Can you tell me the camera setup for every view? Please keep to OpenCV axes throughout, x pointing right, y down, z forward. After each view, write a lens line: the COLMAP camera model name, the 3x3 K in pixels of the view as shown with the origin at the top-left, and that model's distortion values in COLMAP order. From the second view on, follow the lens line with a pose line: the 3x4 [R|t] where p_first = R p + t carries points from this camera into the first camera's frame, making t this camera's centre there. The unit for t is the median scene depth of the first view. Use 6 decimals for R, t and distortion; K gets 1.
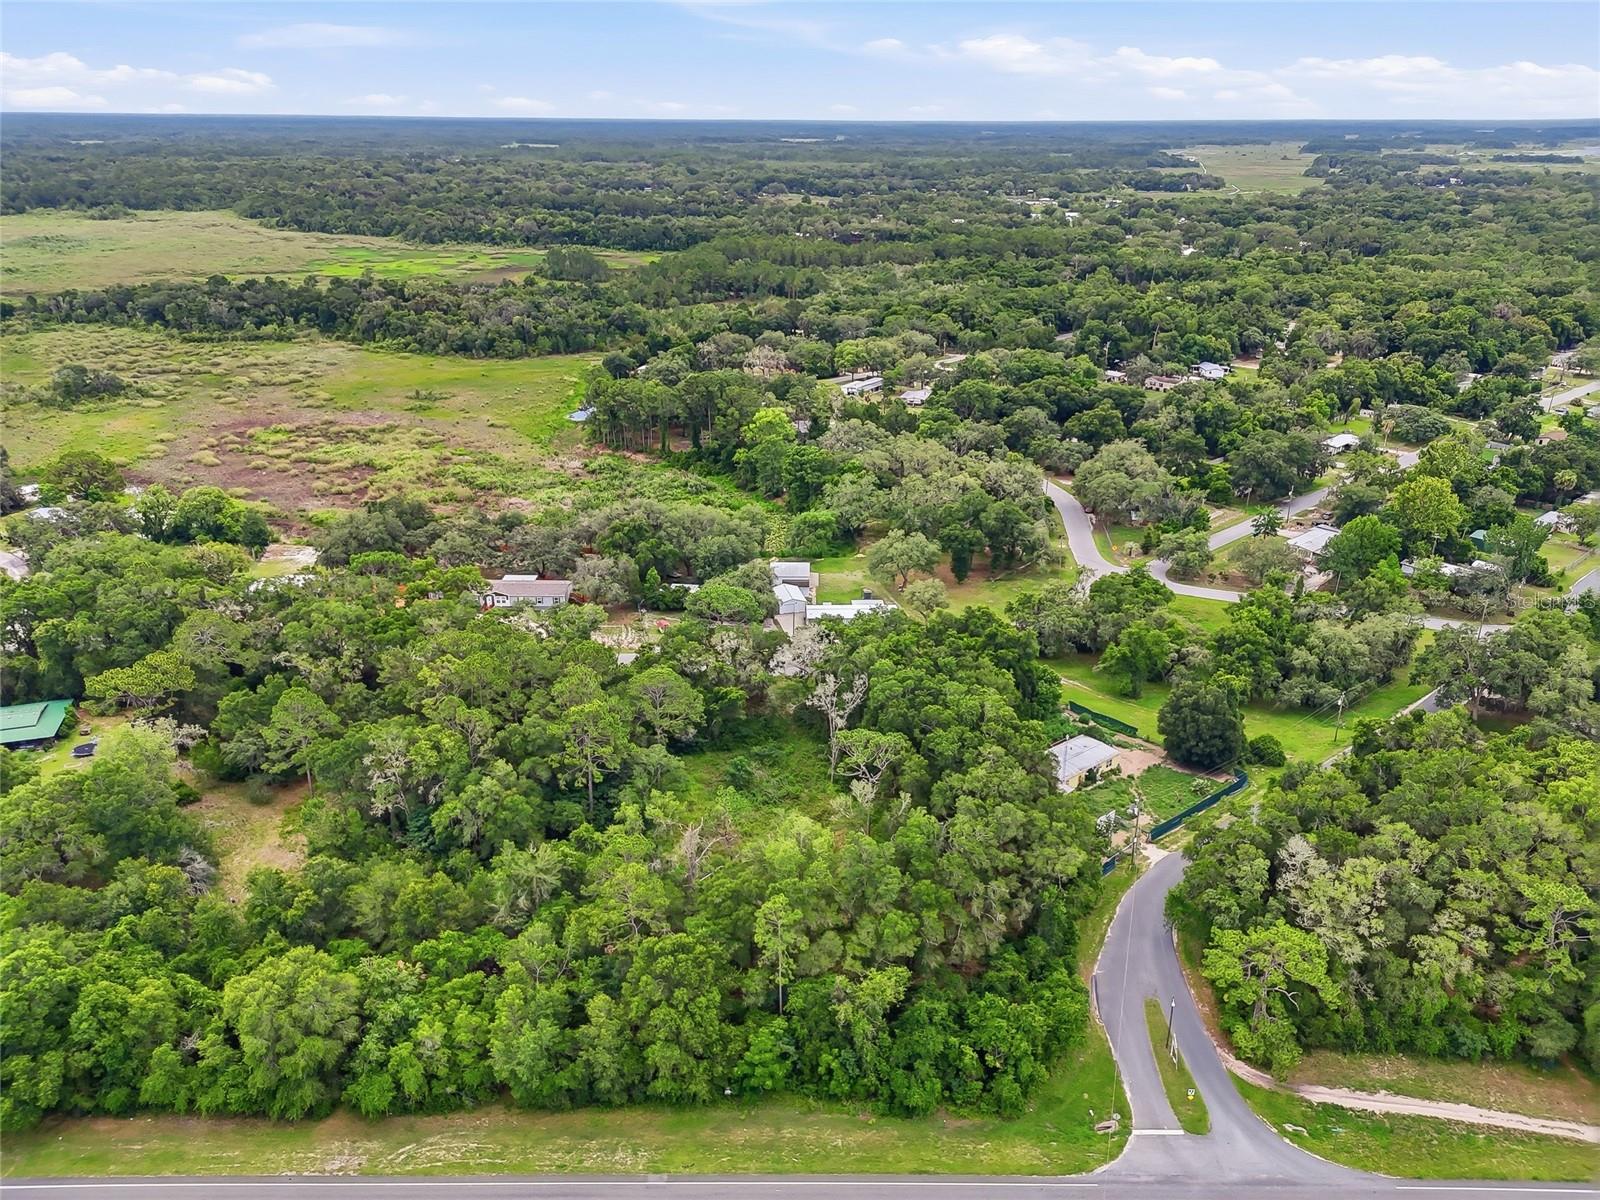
lens RADIAL K [[1175.8, 0, 805.6], [0, 1175.8, 595.6], [0, 0, 1]] dist [0.060470, -0.052694]
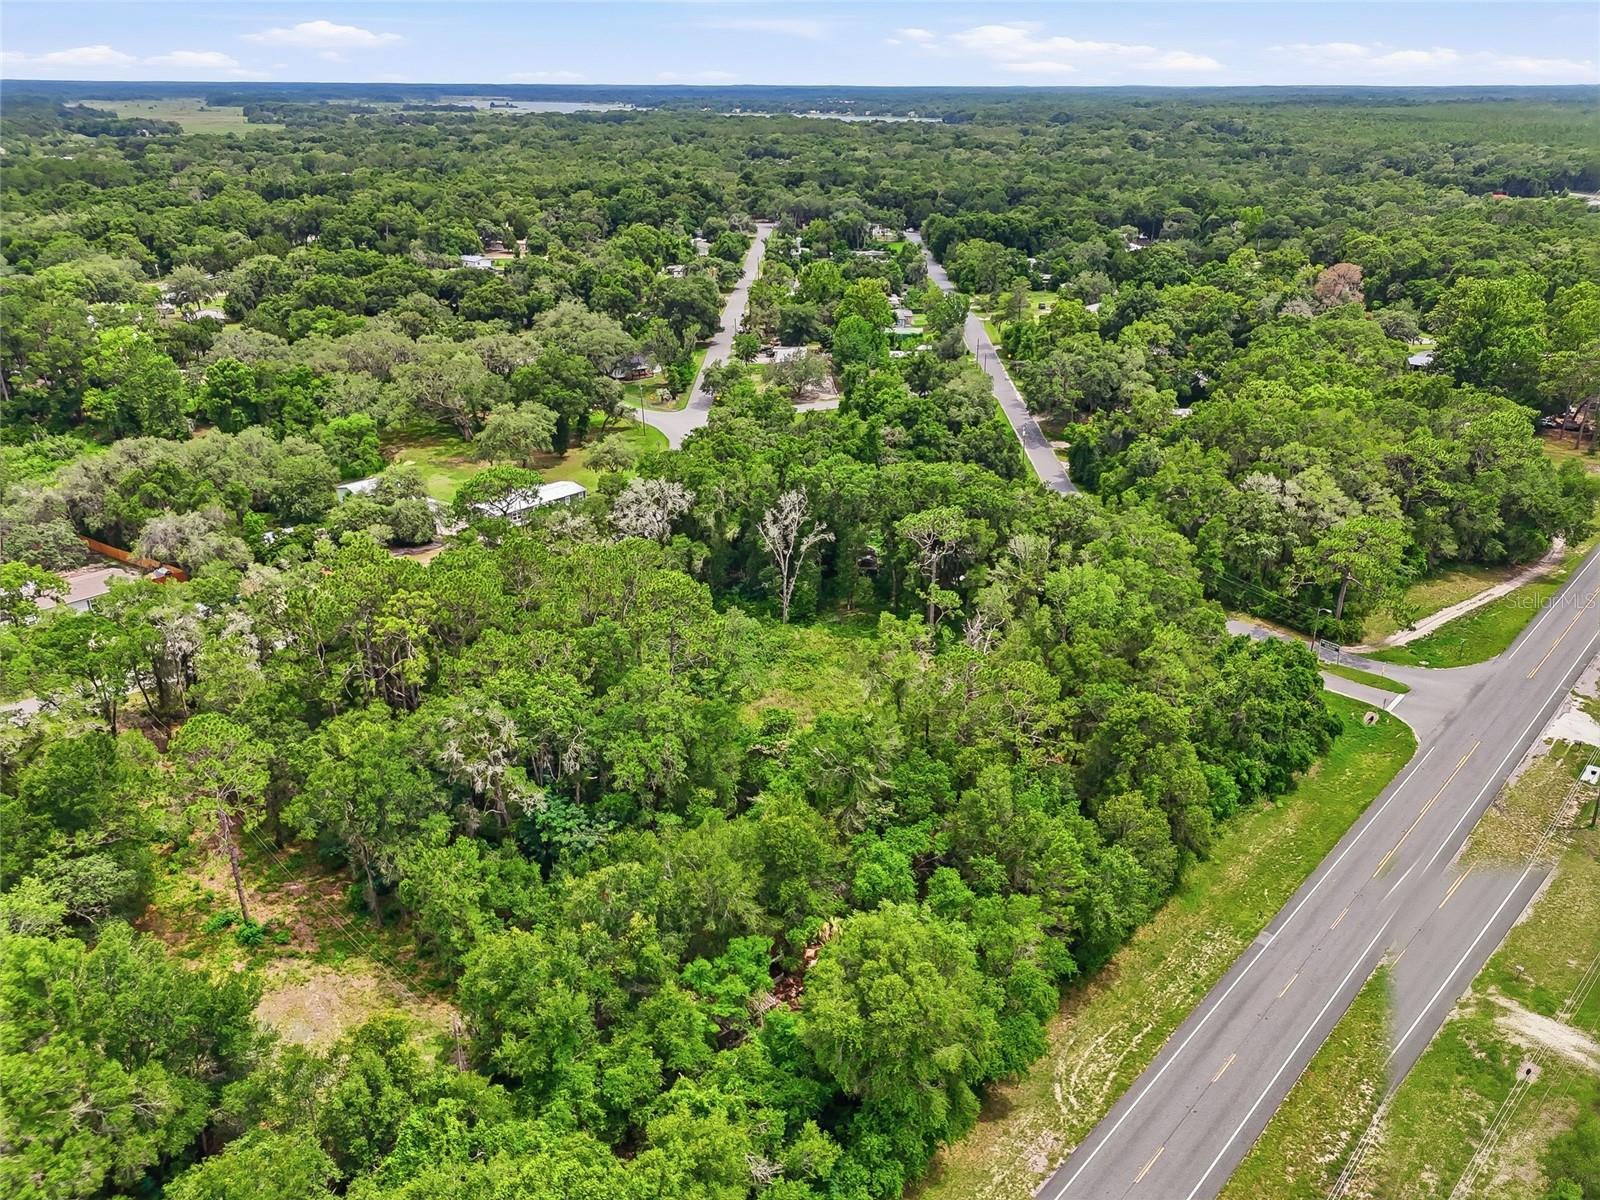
lens RADIAL K [[1175.8, 0, 792.3], [0, 1175.8, 590.6], [0, 0, 1]] dist [0.060470, -0.052694]
pose [[0.673036, -0.292808, 0.679181, -0.582160], [0.278058, 0.951102, 0.134495, 0.022260], [-0.685351, 0.098332, 0.721543, 0.386848]]
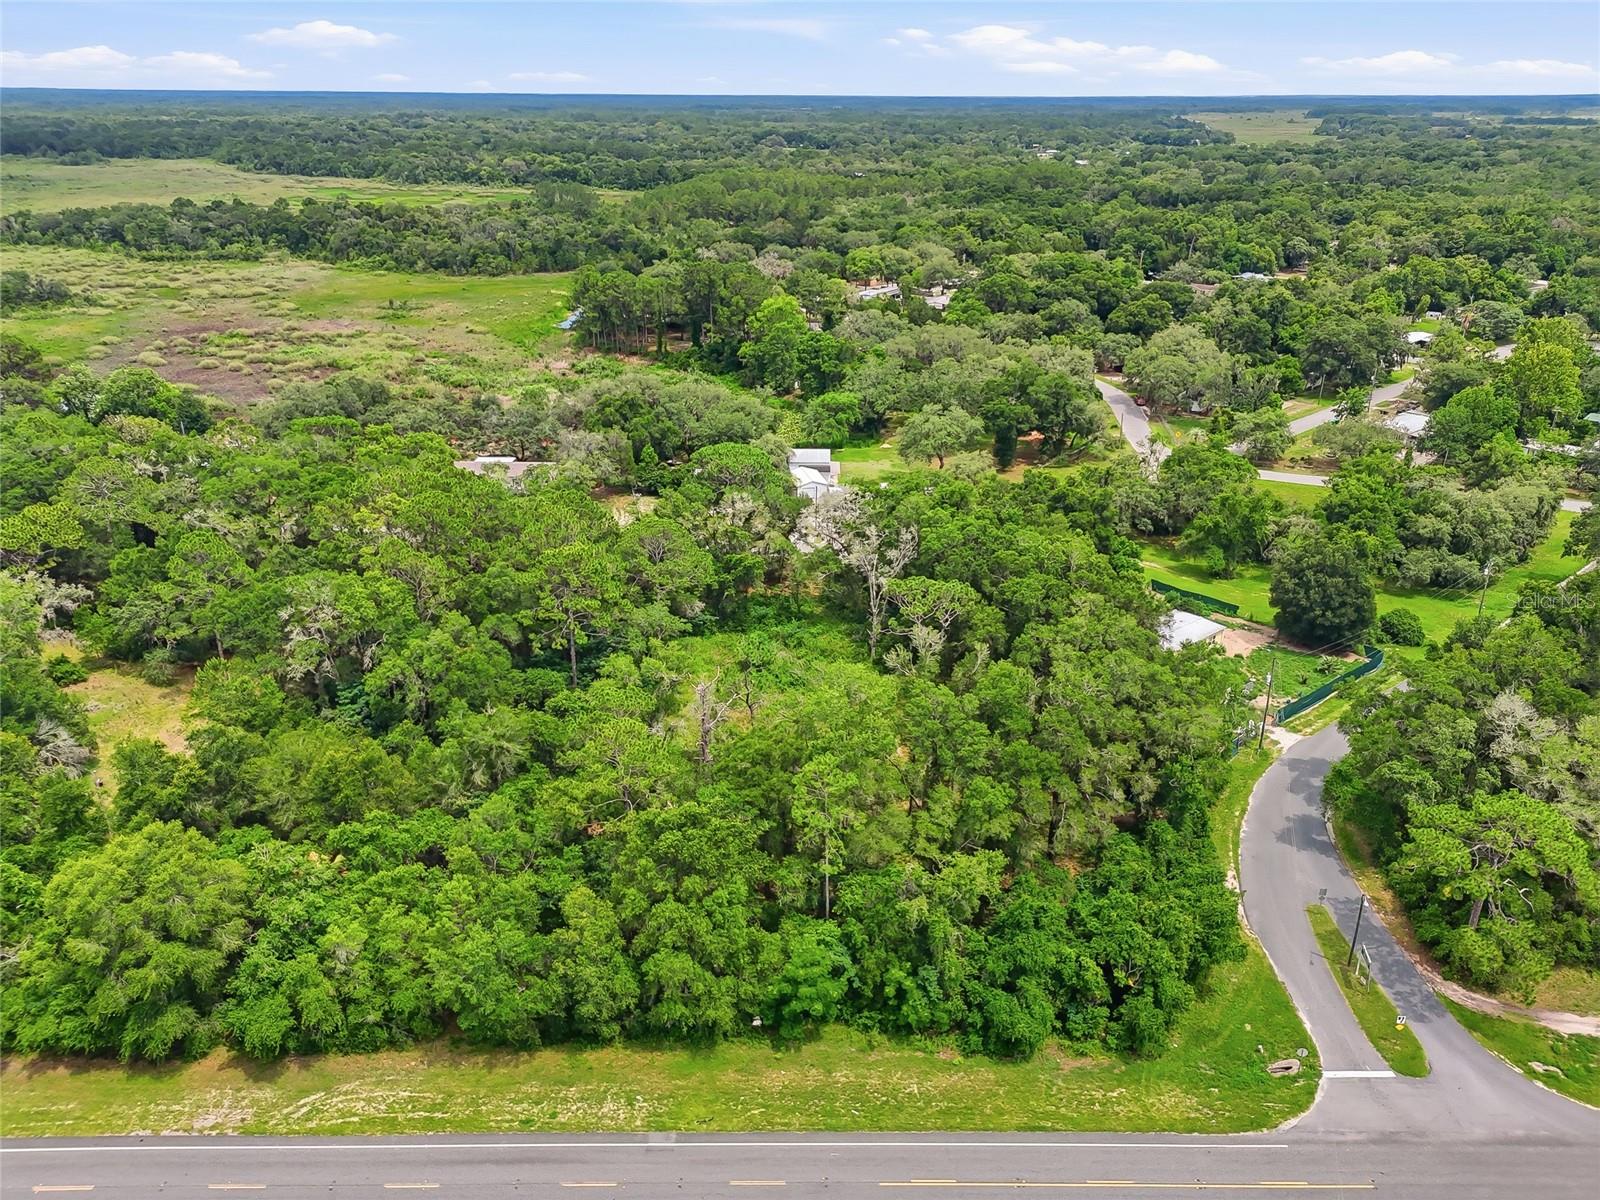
lens RADIAL K [[1175.8, 0, 806.0], [0, 1175.8, 595.2], [0, 0, 1]] dist [0.060470, -0.052694]
pose [[0.999991, -0.001300, 0.003945, -0.027397], [0.001236, 0.999870, 0.016084, 0.103706], [-0.003965, -0.016079, 0.999863, 0.198218]]
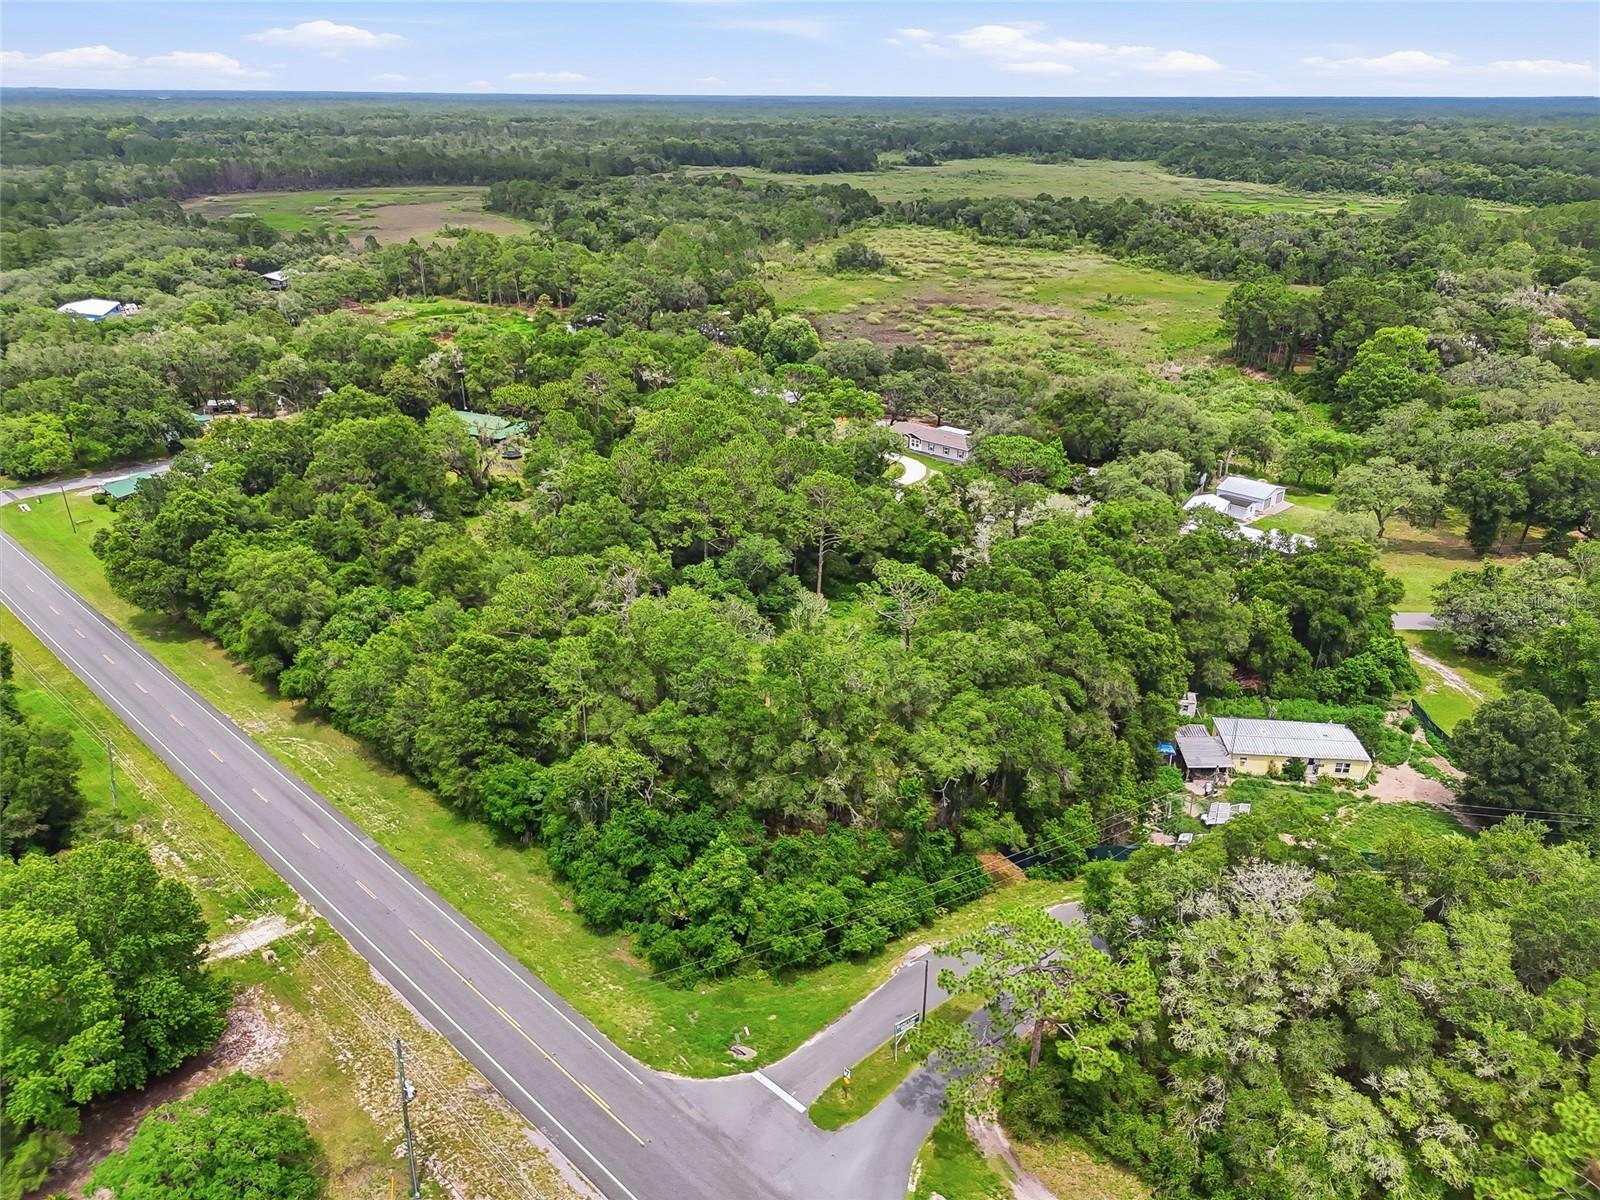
lens RADIAL K [[1175.8, 0, 804.4], [0, 1175.8, 612.3], [0, 0, 1]] dist [0.060470, -0.052694]
pose [[0.717999, 0.280858, -0.636864, 0.466366], [-0.265878, 0.956261, 0.121962, 0.061735], [0.643262, 0.081760, 0.761268, 0.312325]]
